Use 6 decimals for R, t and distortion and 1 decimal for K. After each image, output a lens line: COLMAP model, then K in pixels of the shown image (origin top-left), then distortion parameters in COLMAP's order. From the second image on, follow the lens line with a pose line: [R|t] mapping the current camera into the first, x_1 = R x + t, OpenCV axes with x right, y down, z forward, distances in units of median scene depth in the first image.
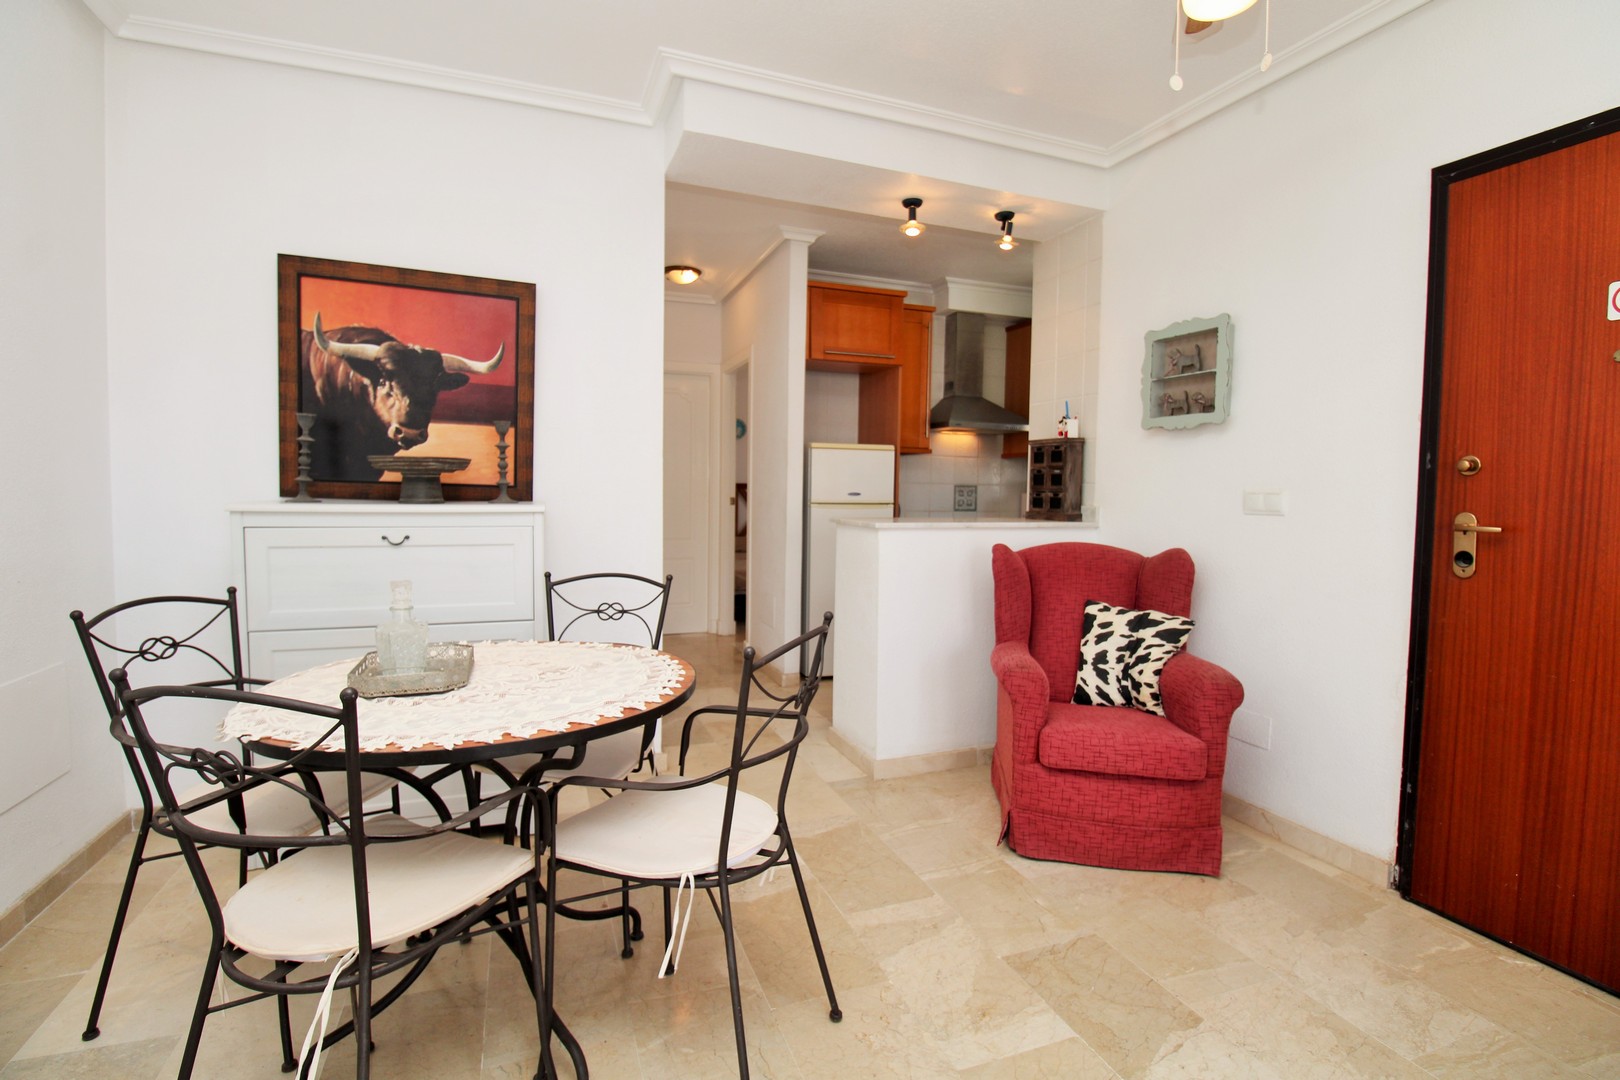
lens RADIAL K [[753.2, 0, 814.2], [0, 753.2, 531.9], [0, 0, 1]] dist [-0.003857, -0.011210]
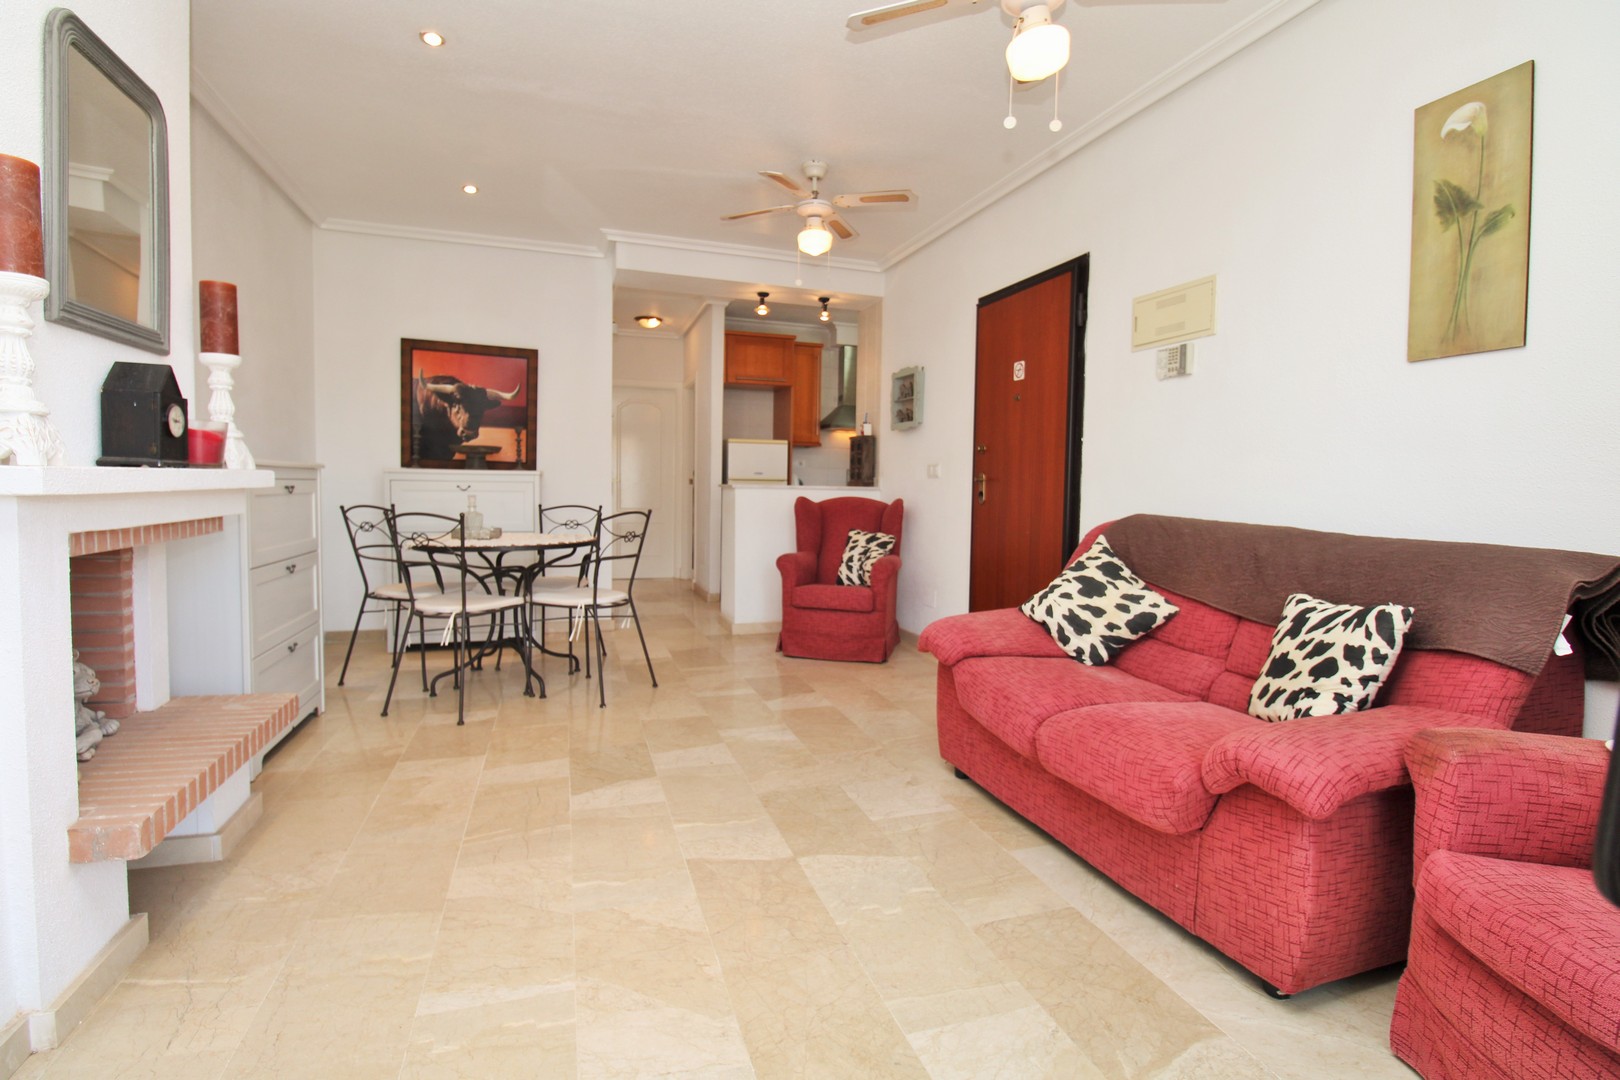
lens RADIAL K [[753.2, 0, 814.2], [0, 753.2, 531.9], [0, 0, 1]] dist [-0.003857, -0.011210]
pose [[0.999220, 0.004552, -0.039214, 0.369480], [-0.004453, 0.999987, 0.002602, 0.099801], [0.039225, -0.002425, 0.999227, -0.786859]]
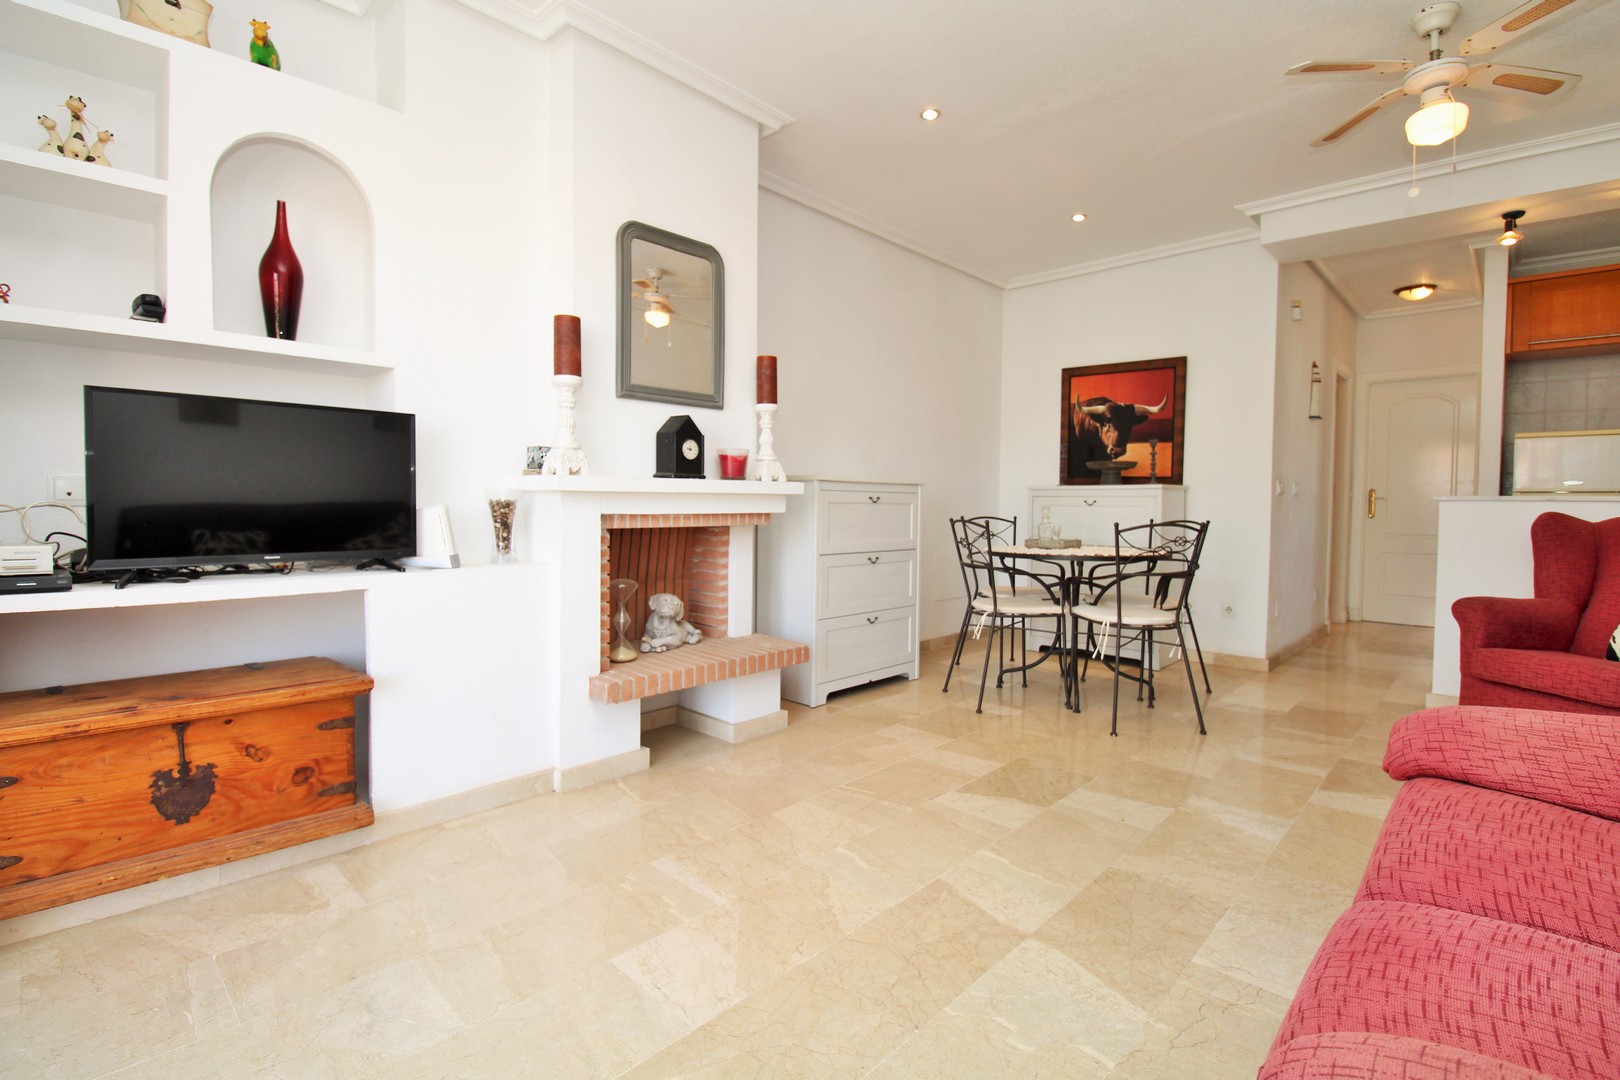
lens RADIAL K [[744.6, 0, 823.6], [0, 744.6, 529.9], [0, 0, 1]] dist [-0.001254, -0.011385]
pose [[0.444903, 0.021973, -0.895309, 0.789220], [-0.055766, 0.998439, -0.003208, 0.111980], [0.893841, 0.051355, 0.445434, -0.459389]]
